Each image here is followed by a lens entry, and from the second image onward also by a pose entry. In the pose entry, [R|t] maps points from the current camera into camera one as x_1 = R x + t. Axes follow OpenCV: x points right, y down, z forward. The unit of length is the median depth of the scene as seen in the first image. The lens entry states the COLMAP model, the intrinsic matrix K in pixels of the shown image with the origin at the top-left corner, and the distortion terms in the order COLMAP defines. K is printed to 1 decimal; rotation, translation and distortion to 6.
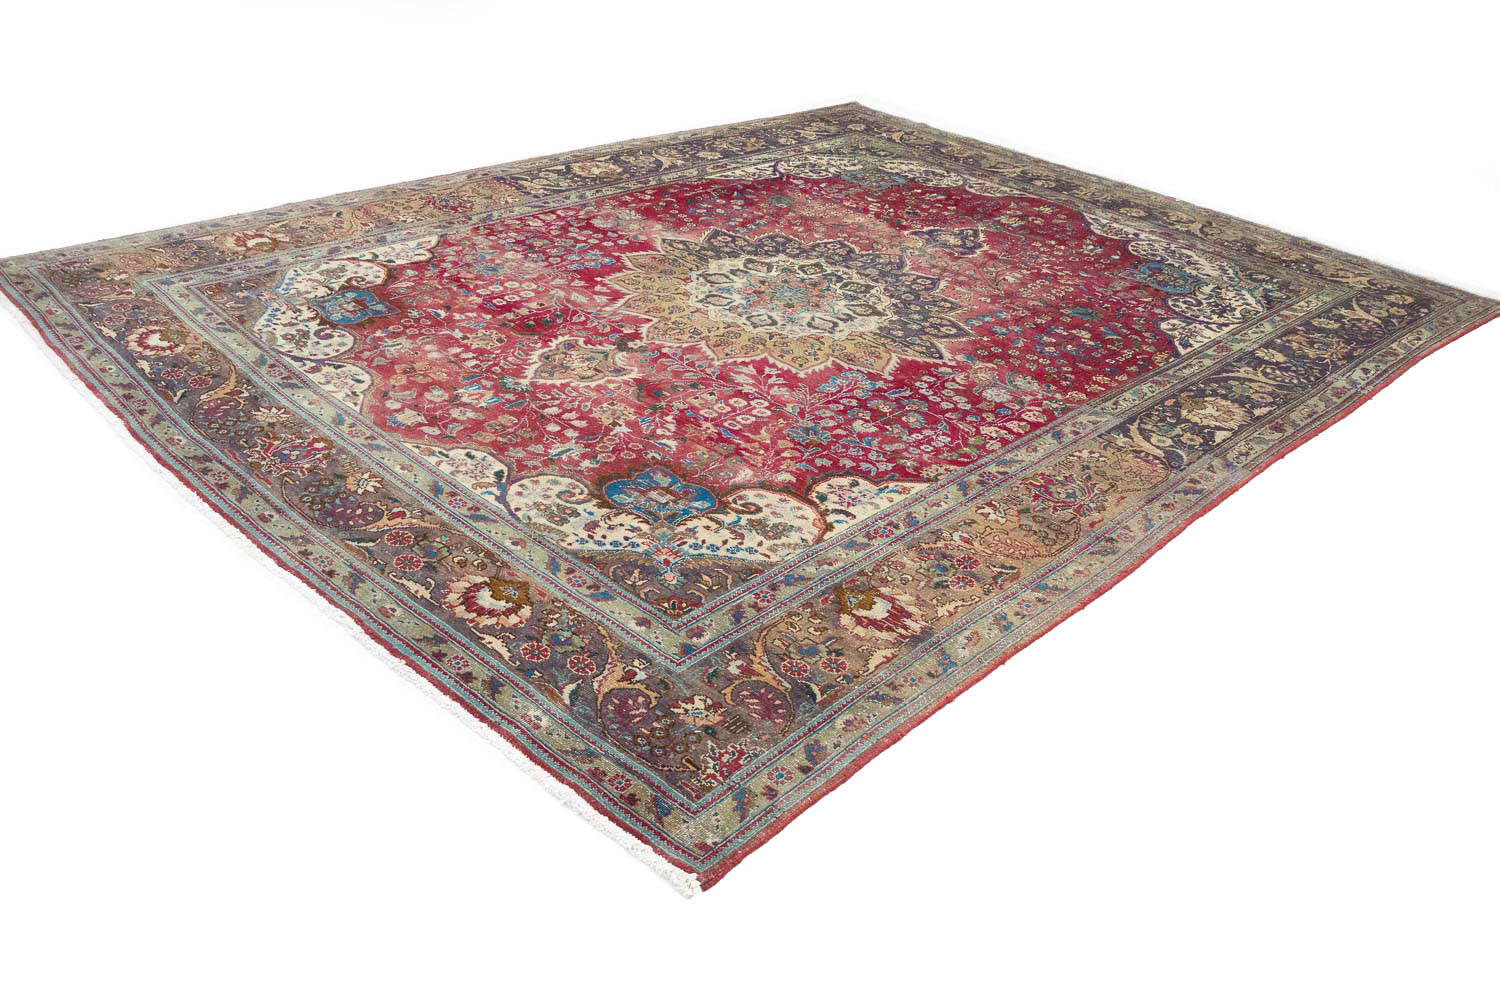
lens RADIAL K [[1241.4, 0, 740.0], [0, 1241.4, 508.3], [0, 0, 1]] dist [-0.004524, 0.007045]
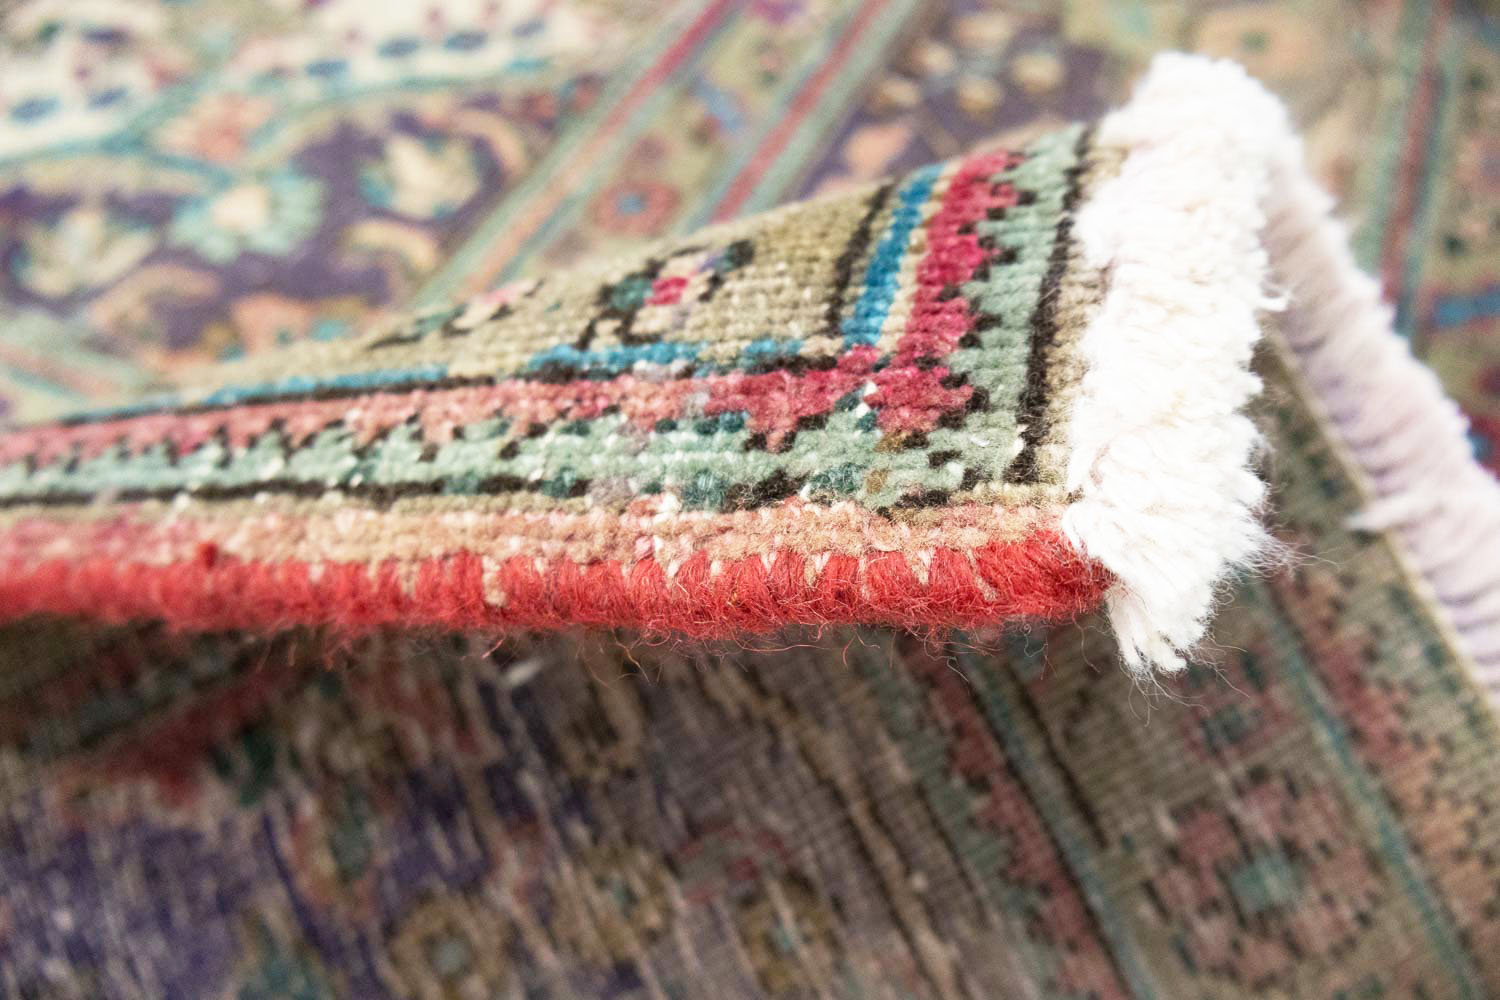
lens RADIAL K [[1241.4, 0, 758.0], [0, 1241.4, 501.8], [0, 0, 1]] dist [-0.004524, 0.007045]
pose [[0.347722, 0.669376, -0.656525, 0.627839], [-0.458514, 0.732180, 0.503664, -0.283264], [0.817835, 0.125891, 0.561513, 1.086403]]
